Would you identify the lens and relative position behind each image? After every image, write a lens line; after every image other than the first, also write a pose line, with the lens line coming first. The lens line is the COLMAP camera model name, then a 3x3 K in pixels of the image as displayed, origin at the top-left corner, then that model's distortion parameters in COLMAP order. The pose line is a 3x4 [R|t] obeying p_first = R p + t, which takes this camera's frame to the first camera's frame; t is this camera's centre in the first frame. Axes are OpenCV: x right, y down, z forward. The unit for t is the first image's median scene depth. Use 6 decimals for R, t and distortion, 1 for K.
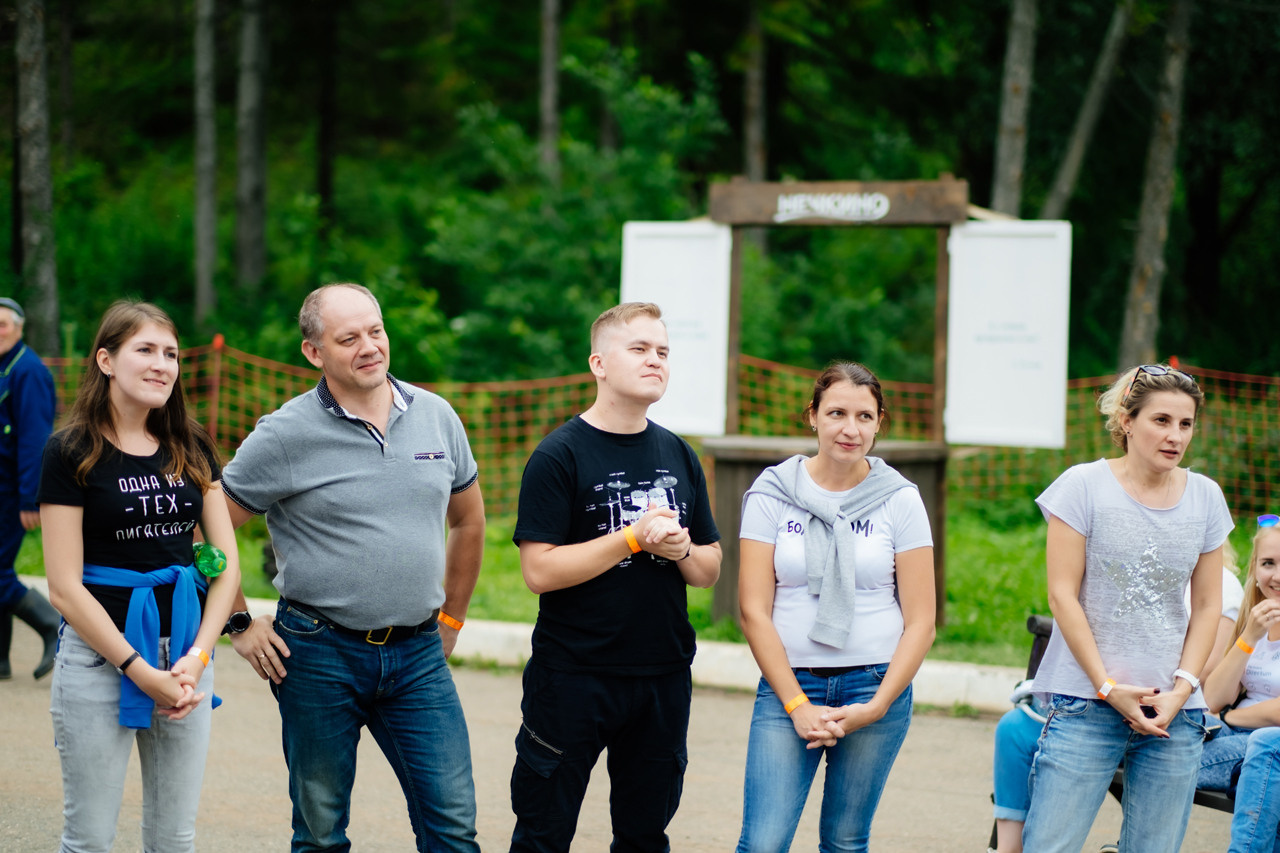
lens RADIAL K [[3103.2, 0, 640.0], [0, 3103.2, 426.5], [0, 0, 1]] dist [0.255300, -0.448184]
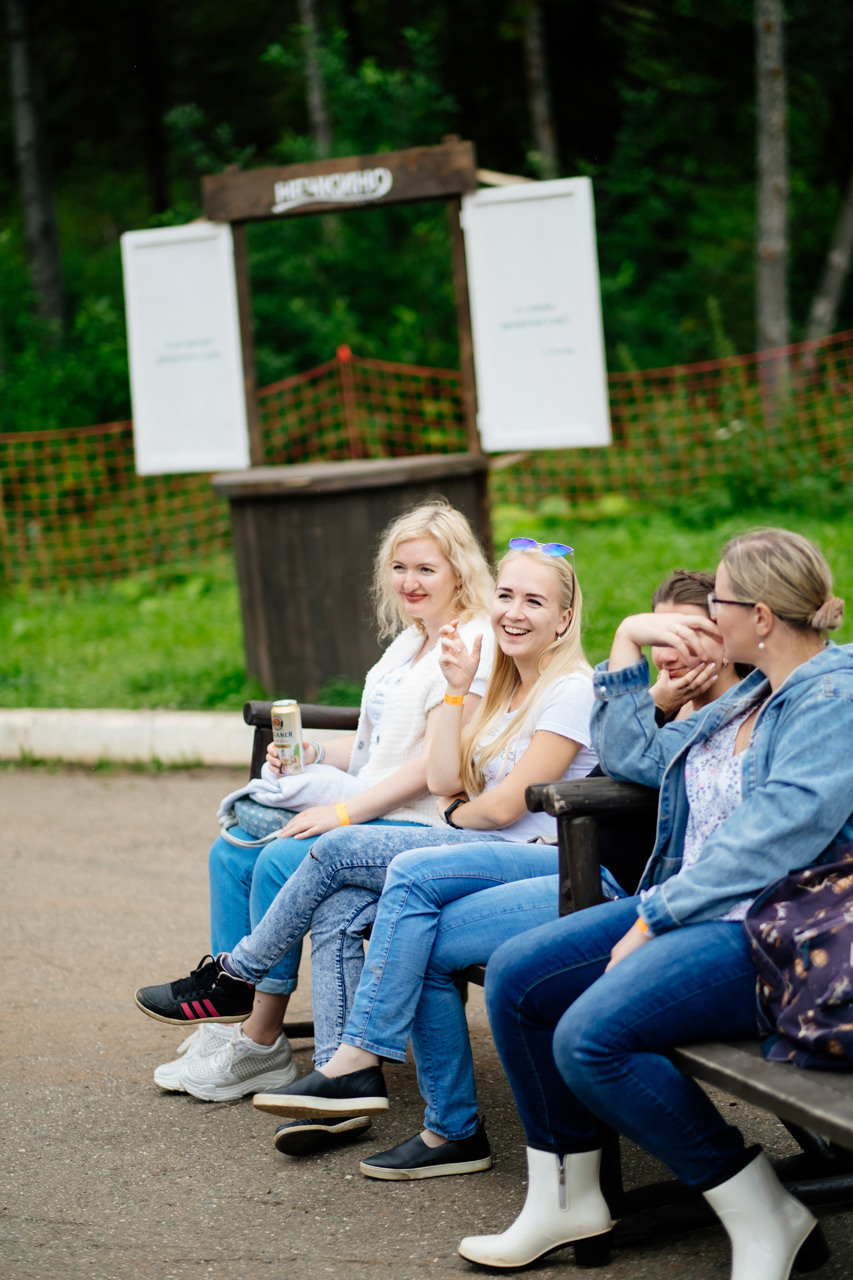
lens RADIAL K [[3054.6, 0, 426.5], [0, 3054.6, 640.0], [0, 0, 1]] dist [-0.076573, -0.660943]
pose [[0.988283, -0.096023, -0.118648, 0.176742], [0.104390, 0.992315, 0.066430, -0.000912], [0.111357, -0.078037, 0.990712, 0.169910]]
